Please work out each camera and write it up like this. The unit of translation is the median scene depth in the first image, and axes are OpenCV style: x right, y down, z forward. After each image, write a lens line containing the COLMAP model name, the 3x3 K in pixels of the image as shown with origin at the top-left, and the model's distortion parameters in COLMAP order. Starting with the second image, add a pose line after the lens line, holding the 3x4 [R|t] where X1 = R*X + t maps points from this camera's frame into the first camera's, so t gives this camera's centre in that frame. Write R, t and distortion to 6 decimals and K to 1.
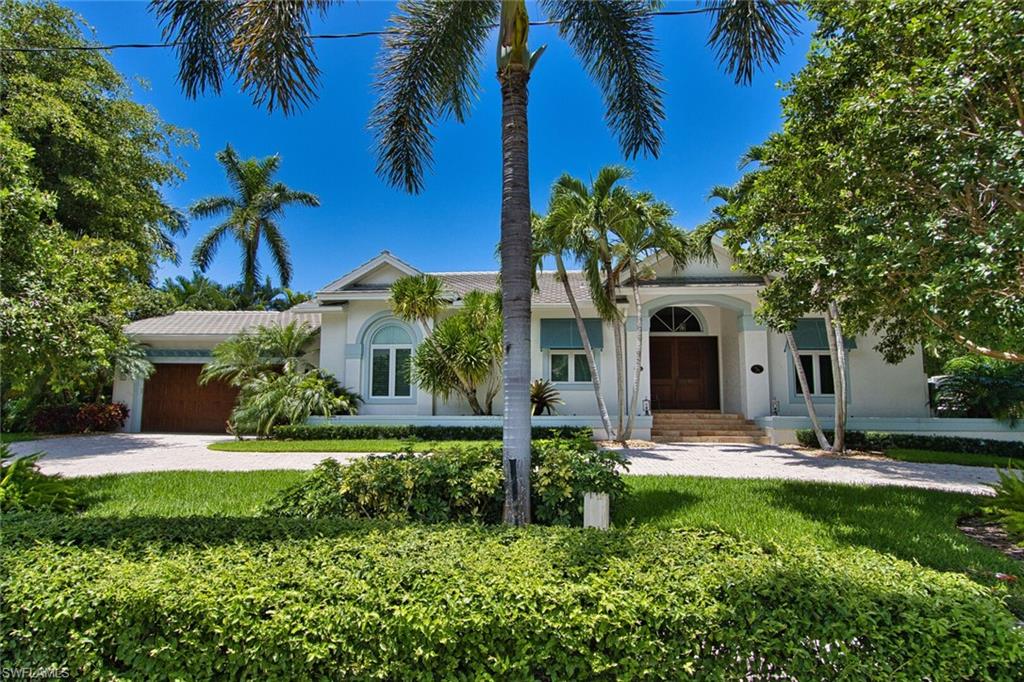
lens RADIAL K [[471.4, 0, 512.0], [0, 471.4, 341.0], [0, 0, 1]] dist [-0.002155, -0.000582]
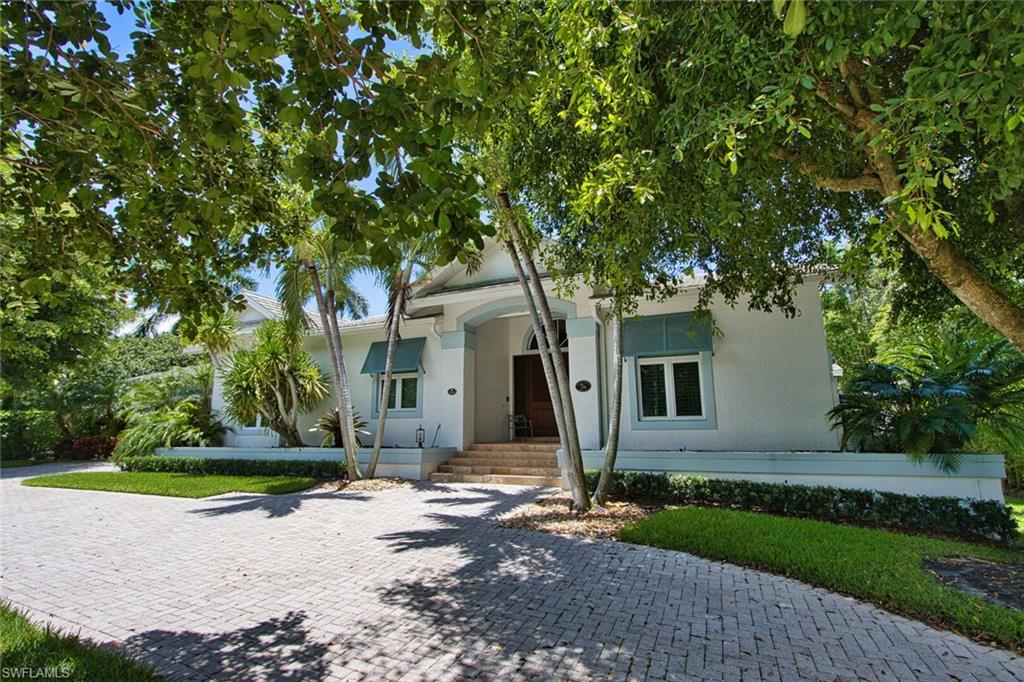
lens RADIAL K [[471.4, 0, 512.0], [0, 471.4, 341.0], [0, 0, 1]] dist [-0.002155, -0.000582]
pose [[0.934692, -0.074854, -0.347489, 0.676670], [0.061192, 0.996866, -0.050140, 0.016082], [0.350153, 0.025602, 0.936343, 0.231348]]
